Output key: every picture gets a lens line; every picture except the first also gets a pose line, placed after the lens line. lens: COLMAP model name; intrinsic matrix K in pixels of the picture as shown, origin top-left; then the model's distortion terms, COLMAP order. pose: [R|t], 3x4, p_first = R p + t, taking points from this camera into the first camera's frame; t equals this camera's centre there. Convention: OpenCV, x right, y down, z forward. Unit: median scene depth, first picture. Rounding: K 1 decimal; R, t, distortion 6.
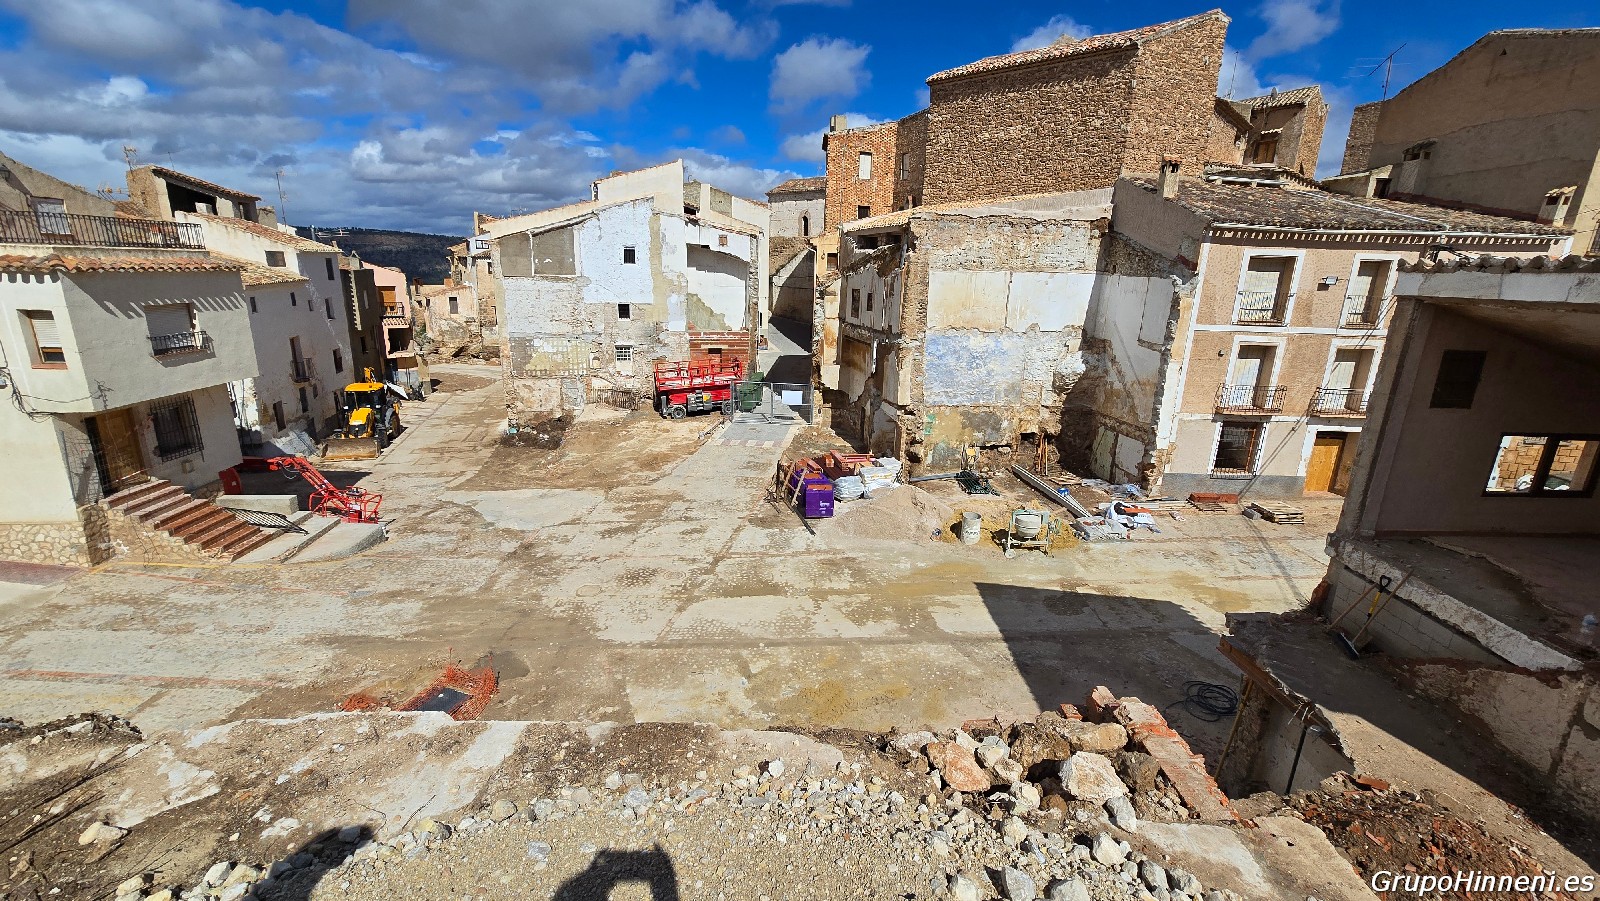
lens RADIAL K [[654.2, 0, 802.0], [0, 654.2, 441.7], [0, 0, 1]] dist [-0.008144, 0.000888]
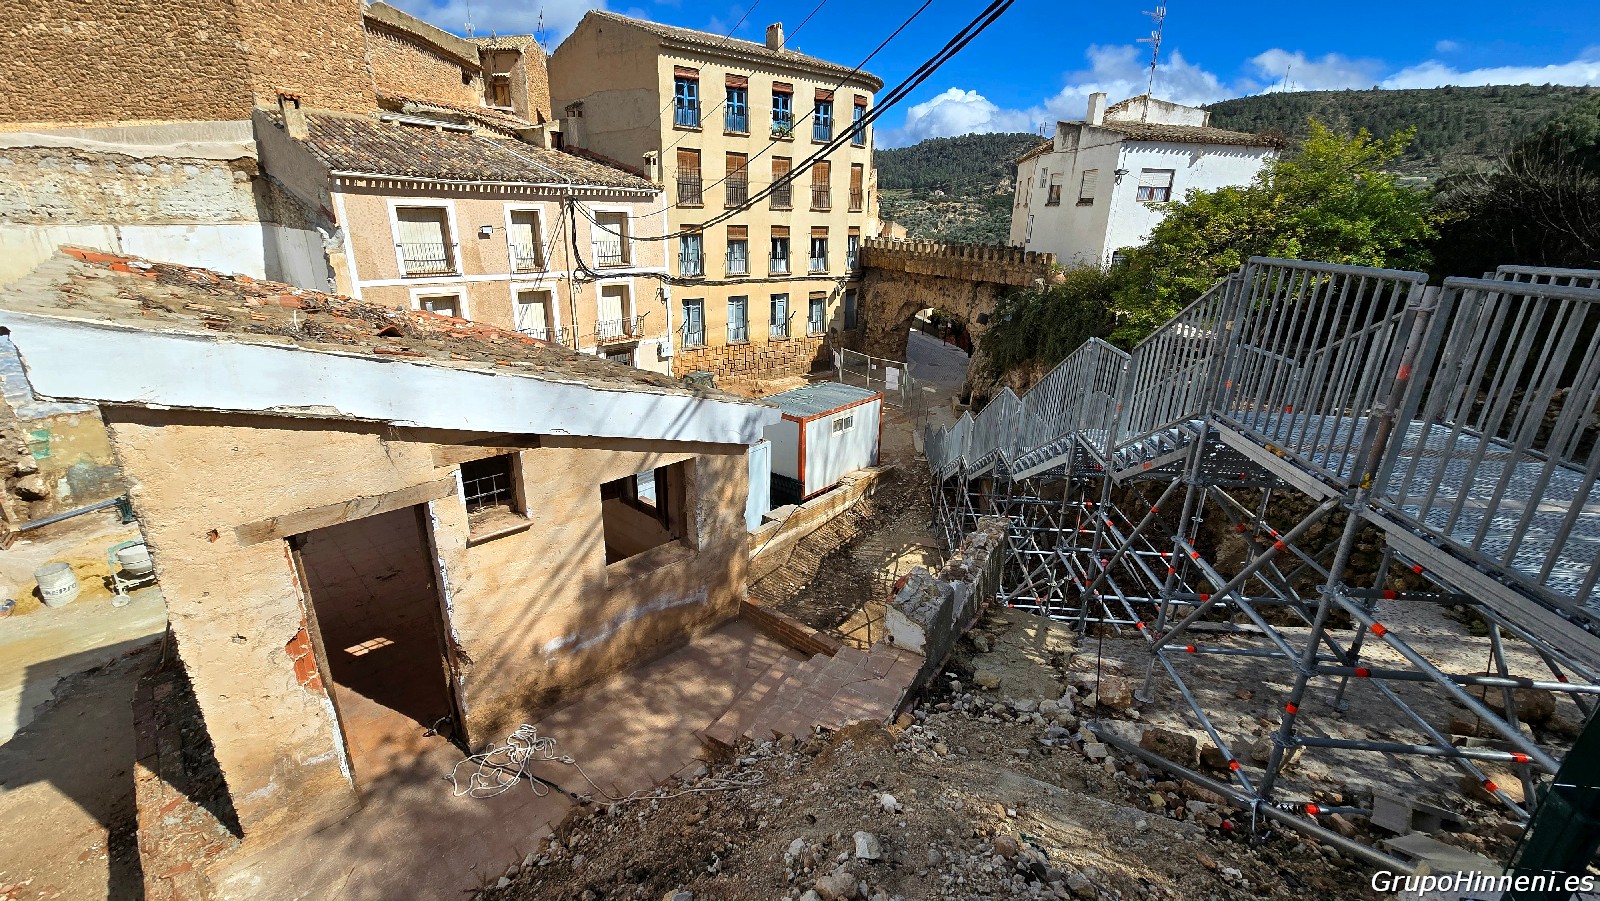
lens RADIAL K [[654.2, 0, 795.5], [0, 654.2, 443.6], [0, 0, 1]] dist [-0.008144, 0.000888]
pose [[0.684066, -0.247642, 0.686096, 0.282345], [0.180490, 0.968821, 0.169734, 0.001653], [-0.706737, 0.007724, 0.707434, -0.093770]]
